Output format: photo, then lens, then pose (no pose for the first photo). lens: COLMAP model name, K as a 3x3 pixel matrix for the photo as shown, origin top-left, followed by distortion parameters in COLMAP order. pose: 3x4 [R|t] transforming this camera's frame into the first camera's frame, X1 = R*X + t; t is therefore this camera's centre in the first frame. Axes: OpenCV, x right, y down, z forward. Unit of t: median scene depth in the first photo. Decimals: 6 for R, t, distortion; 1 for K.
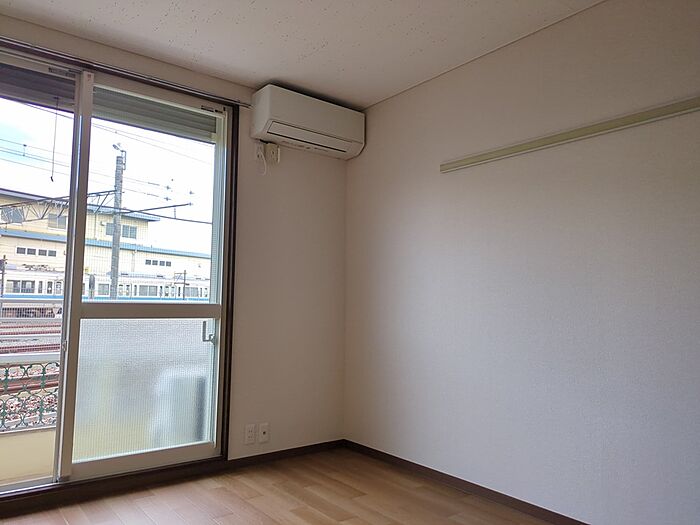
lens RADIAL K [[522.1, 0, 348.0], [0, 522.1, 262.6], [0, 0, 1]] dist [0.003335, -0.006130]
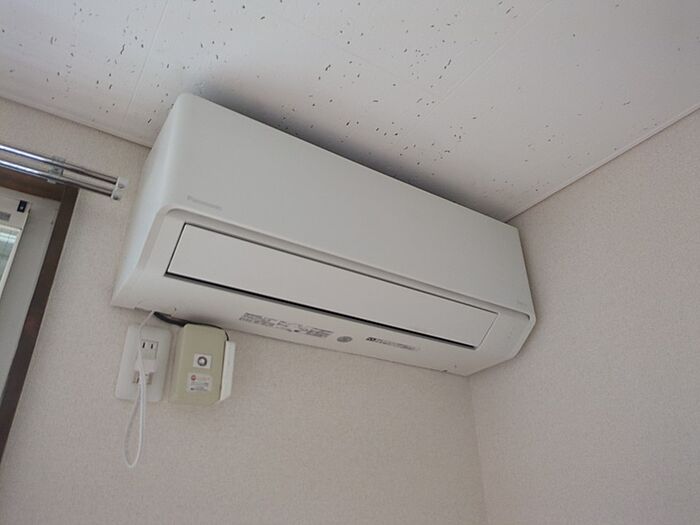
lens RADIAL K [[522.1, 0, 351.0], [0, 522.1, 262.3], [0, 0, 1]] dist [0.003335, -0.006130]
pose [[0.994532, -0.066909, -0.080188, -0.038000], [0.029565, 0.916783, -0.398289, -0.115655], [0.100164, 0.393741, 0.913748, 0.576798]]
